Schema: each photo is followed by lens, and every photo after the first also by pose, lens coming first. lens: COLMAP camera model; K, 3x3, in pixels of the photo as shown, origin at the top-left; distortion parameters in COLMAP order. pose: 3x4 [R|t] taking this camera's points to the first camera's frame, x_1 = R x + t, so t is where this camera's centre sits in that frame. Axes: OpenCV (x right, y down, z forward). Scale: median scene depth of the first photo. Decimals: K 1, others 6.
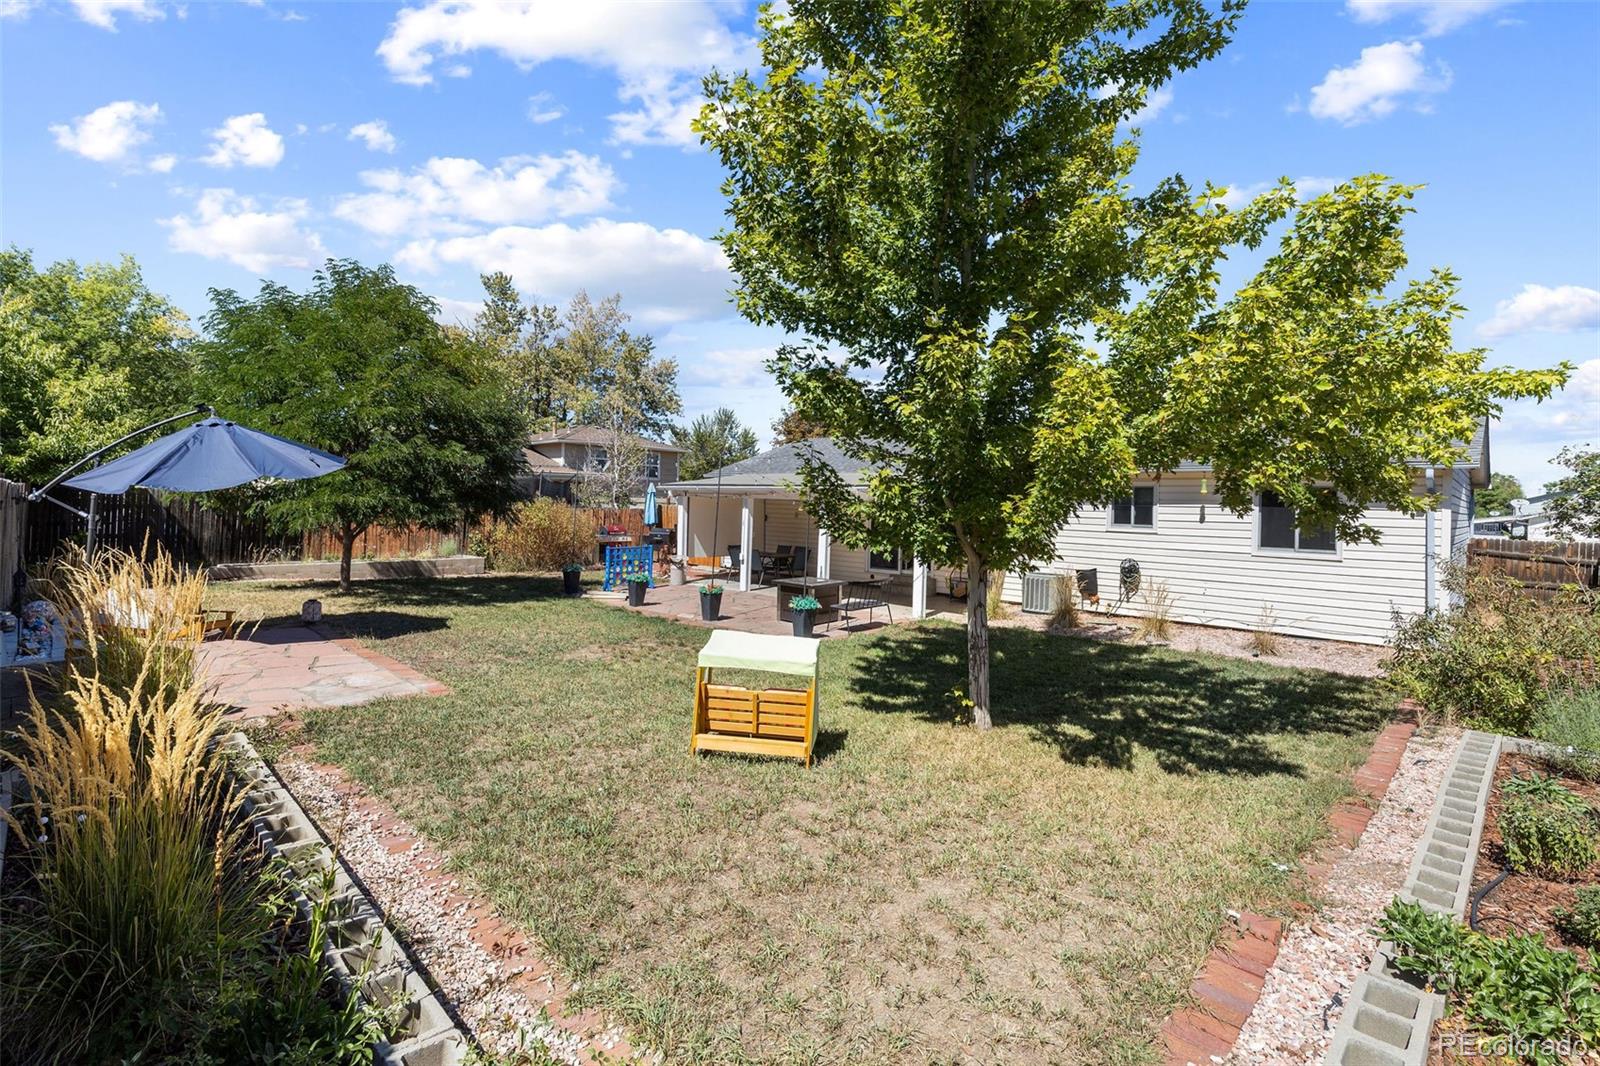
lens RADIAL K [[725.1, 0, 799.9], [0, 725.1, 528.2], [0, 0, 1]] dist [0.005519, -0.002524]
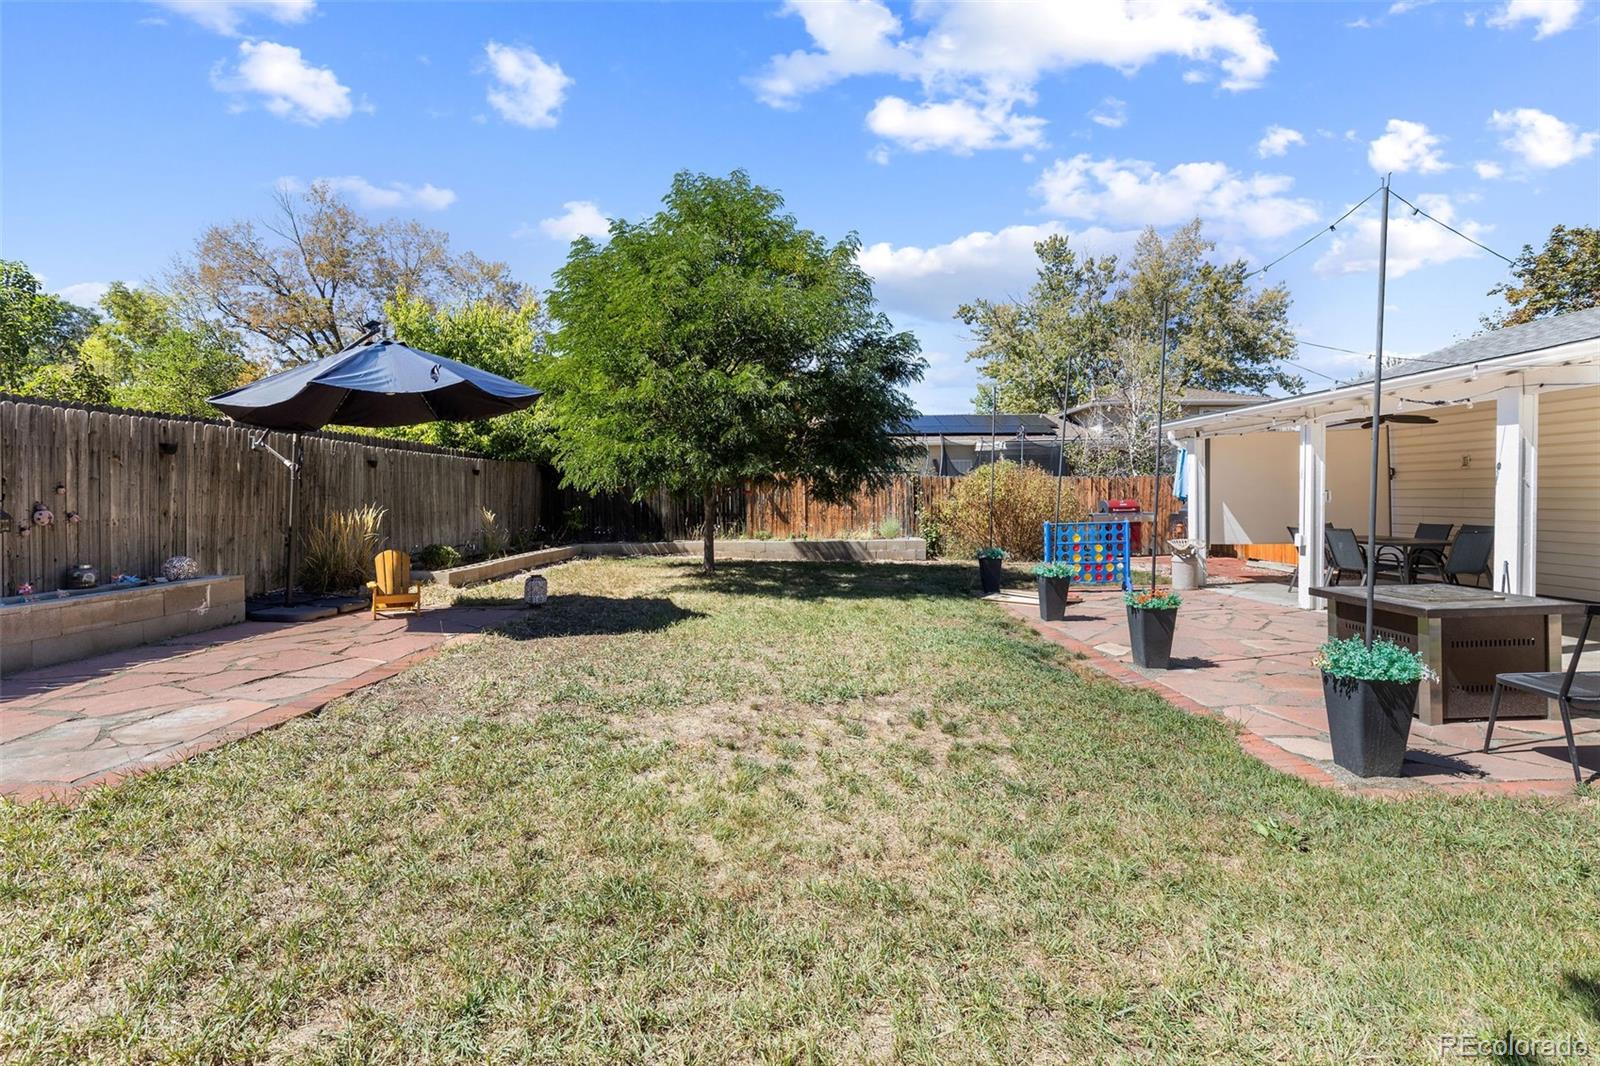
lens RADIAL K [[725.1, 0, 806.3], [0, 725.1, 509.7], [0, 0, 1]] dist [0.005519, -0.002524]
pose [[0.693870, -0.019259, -0.719843, 0.018076], [0.002545, 0.999702, -0.024293, 0.011473], [0.720096, 0.015024, 0.693712, 0.156691]]
